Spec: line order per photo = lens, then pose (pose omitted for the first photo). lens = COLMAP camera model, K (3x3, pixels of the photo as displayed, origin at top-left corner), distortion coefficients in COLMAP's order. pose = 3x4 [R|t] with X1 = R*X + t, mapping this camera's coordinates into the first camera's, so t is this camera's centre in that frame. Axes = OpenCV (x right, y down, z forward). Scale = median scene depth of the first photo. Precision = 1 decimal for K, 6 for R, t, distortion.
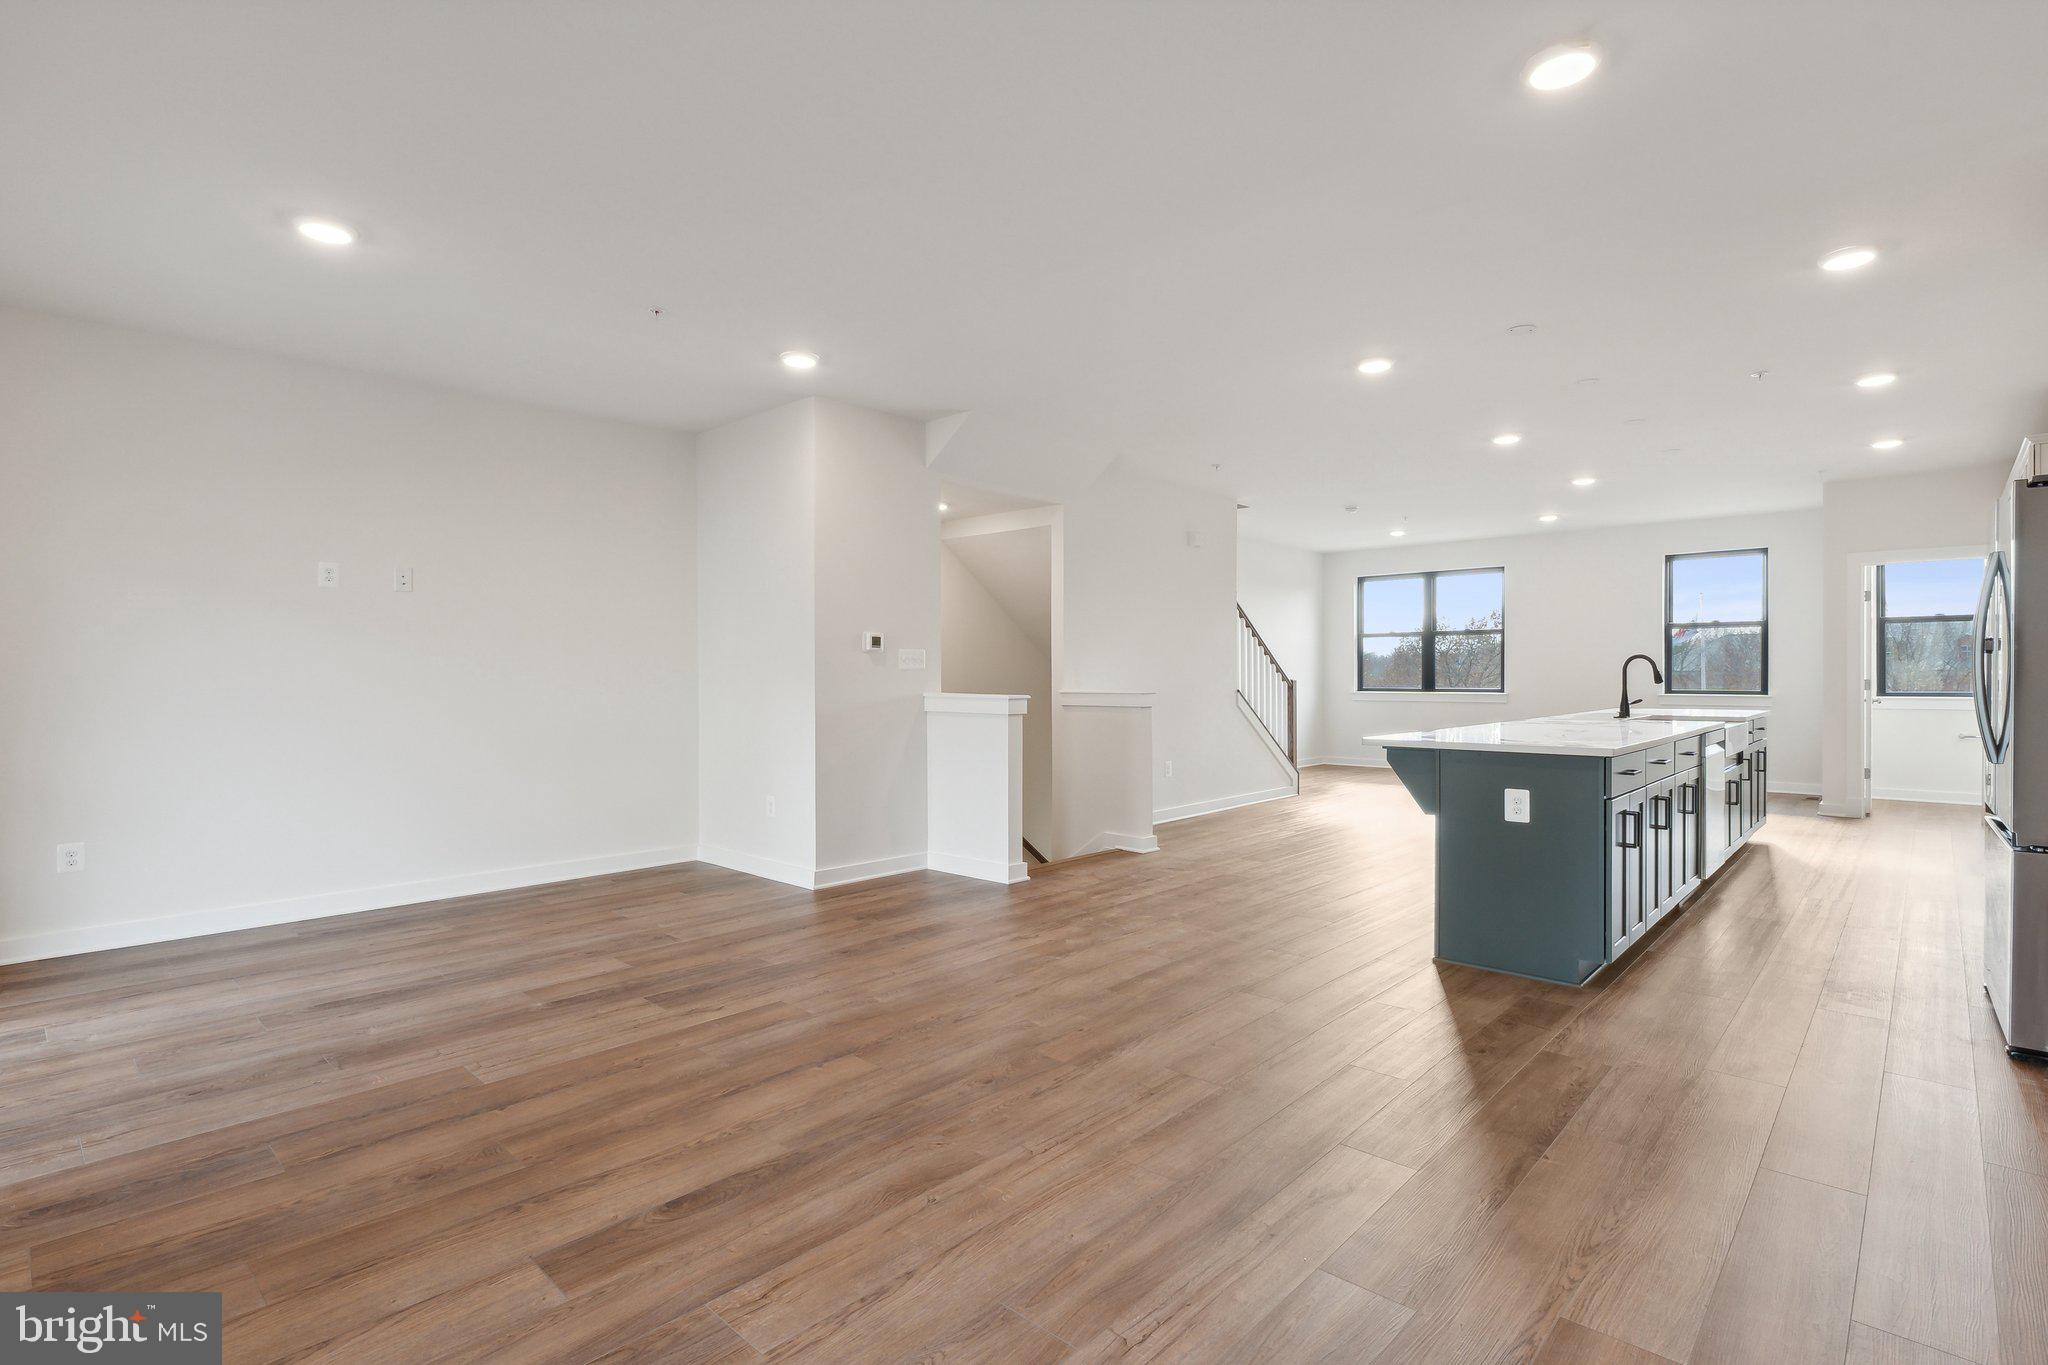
lens RADIAL K [[986.7, 0, 1018.4], [0, 986.7, 673.0], [0, 0, 1]] dist [-0.012350, -0.000198]
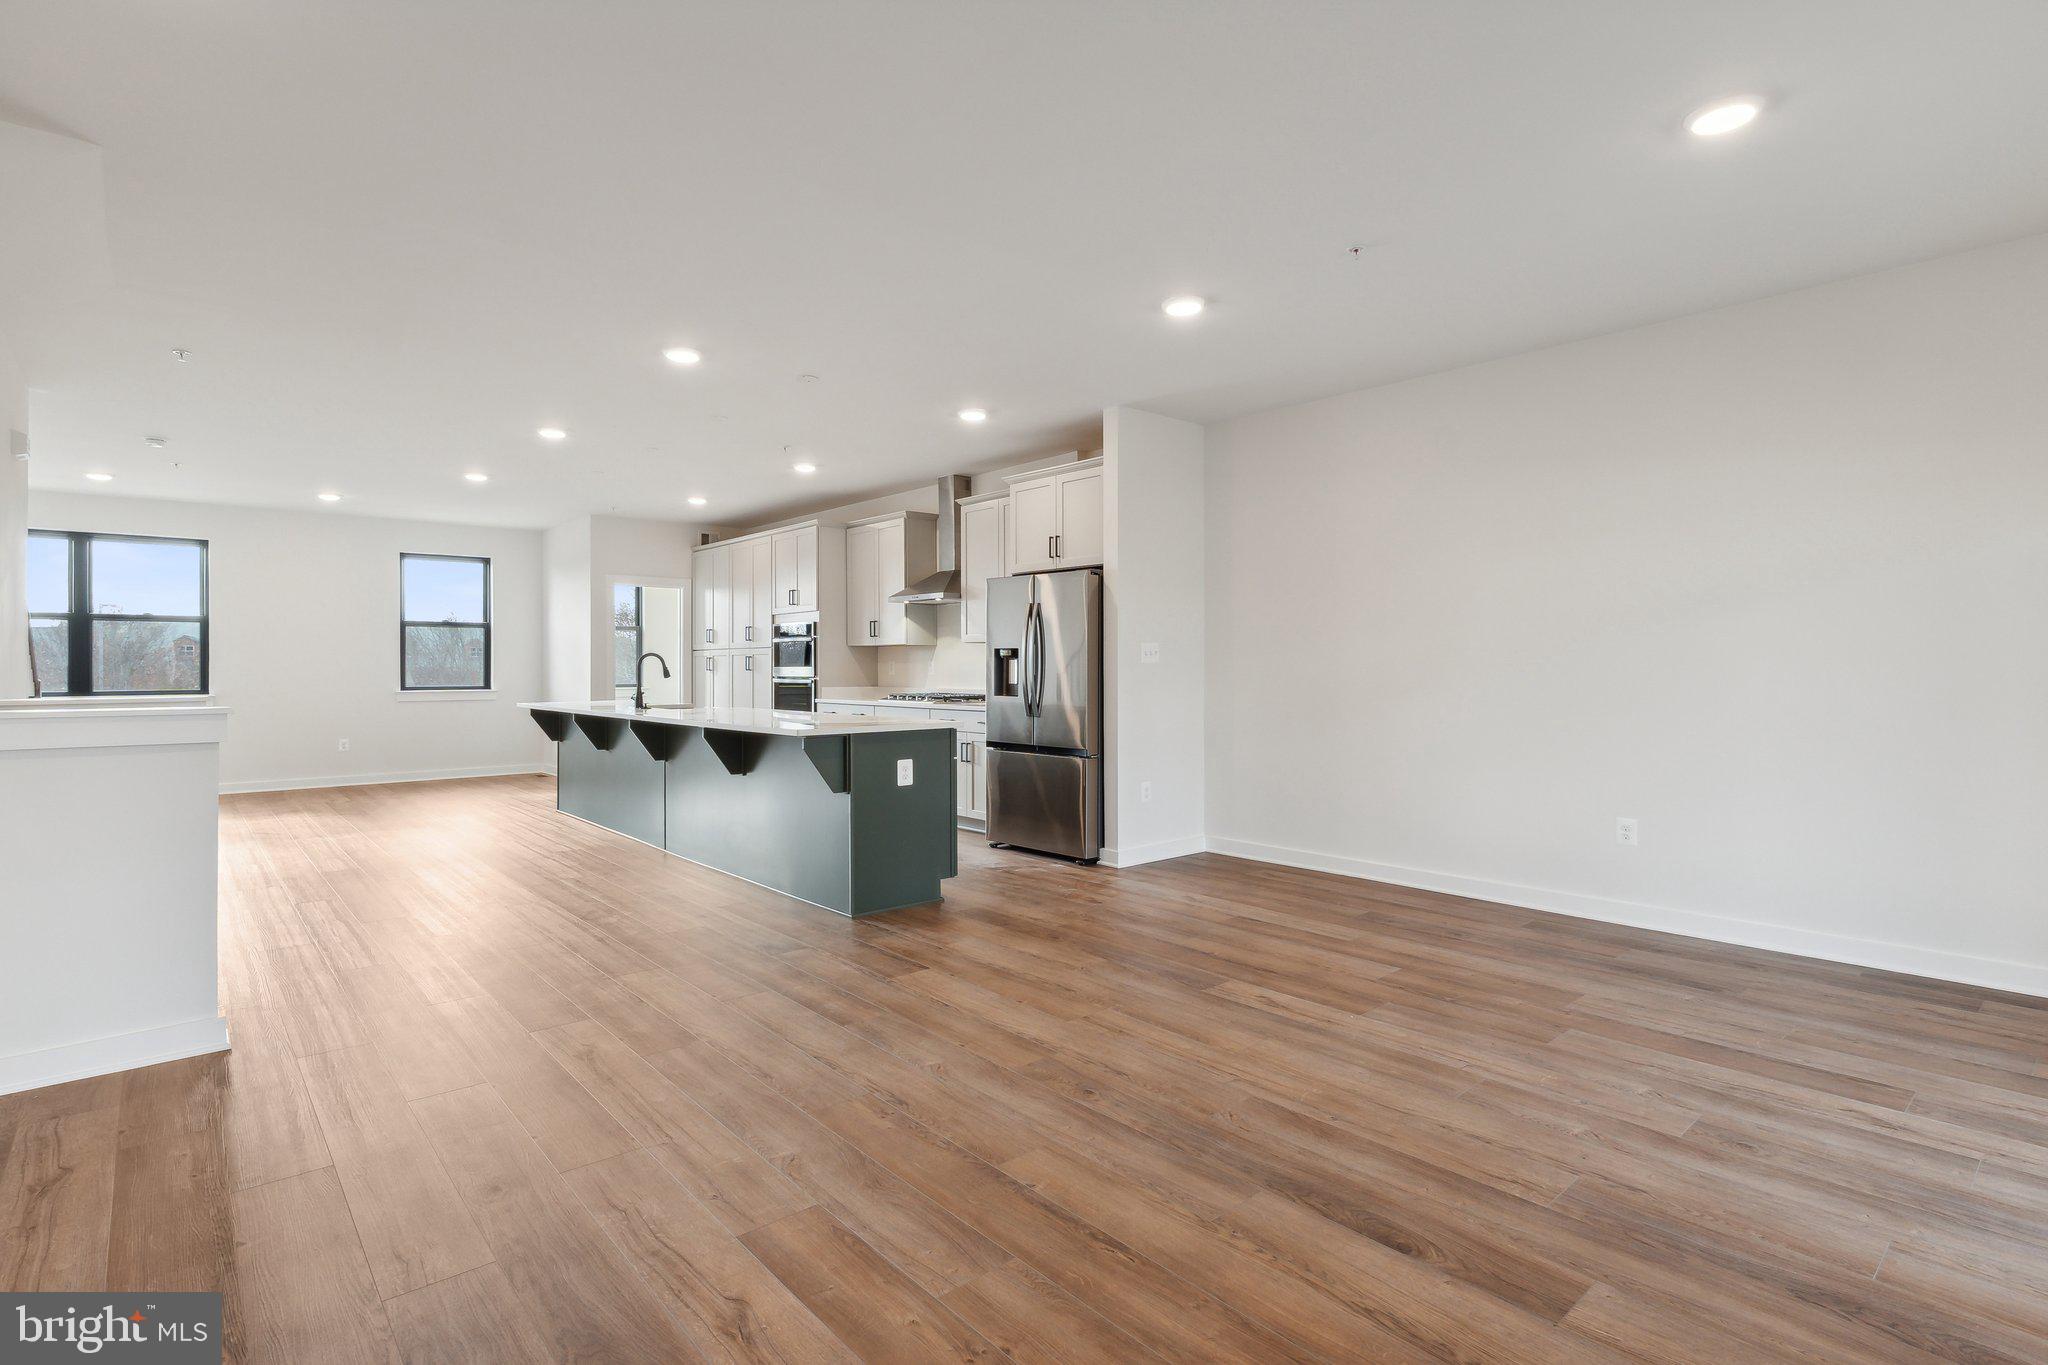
lens RADIAL K [[986.7, 0, 1018.4], [0, 986.7, 673.0], [0, 0, 1]] dist [-0.012350, -0.000198]
pose [[0.097925, -0.003940, 0.995186, -0.891681], [0.002095, 0.999991, 0.003752, 0.002414], [-0.995192, 0.001718, 0.097933, 0.875439]]
